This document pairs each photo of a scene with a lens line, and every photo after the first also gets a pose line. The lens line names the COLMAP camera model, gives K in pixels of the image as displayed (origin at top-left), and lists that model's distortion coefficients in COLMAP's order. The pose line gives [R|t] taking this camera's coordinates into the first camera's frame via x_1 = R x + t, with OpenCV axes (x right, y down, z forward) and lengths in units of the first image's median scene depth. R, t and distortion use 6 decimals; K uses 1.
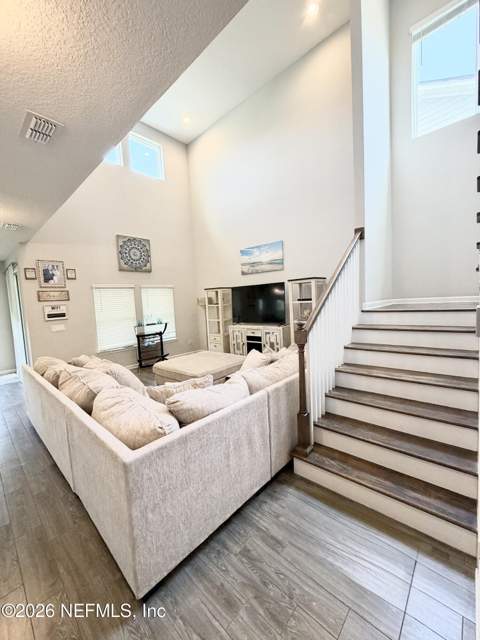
lens RADIAL K [[255.0, 0, 240.0], [0, 255.0, 319.8], [0, 0, 1]] dist [0.002166, -0.000276]
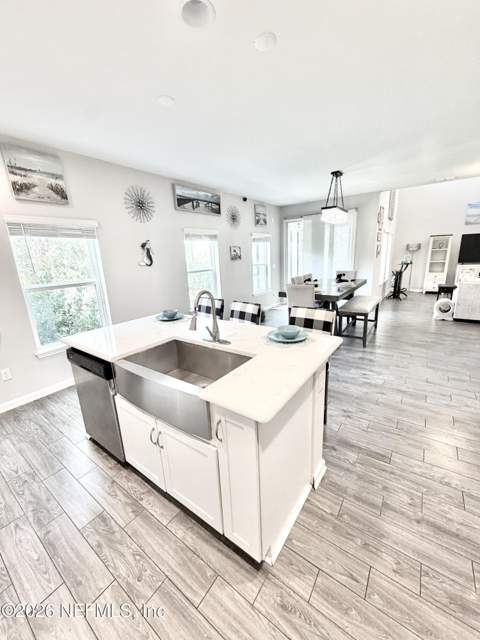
lens RADIAL K [[255.0, 0, 240.7], [0, 255.0, 317.3], [0, 0, 1]] dist [0.002166, -0.000276]
pose [[0.992156, -0.030347, 0.121269, -1.357470], [0.008353, 0.984013, 0.177902, 0.044554], [-0.124729, -0.175494, 0.976547, -0.187785]]
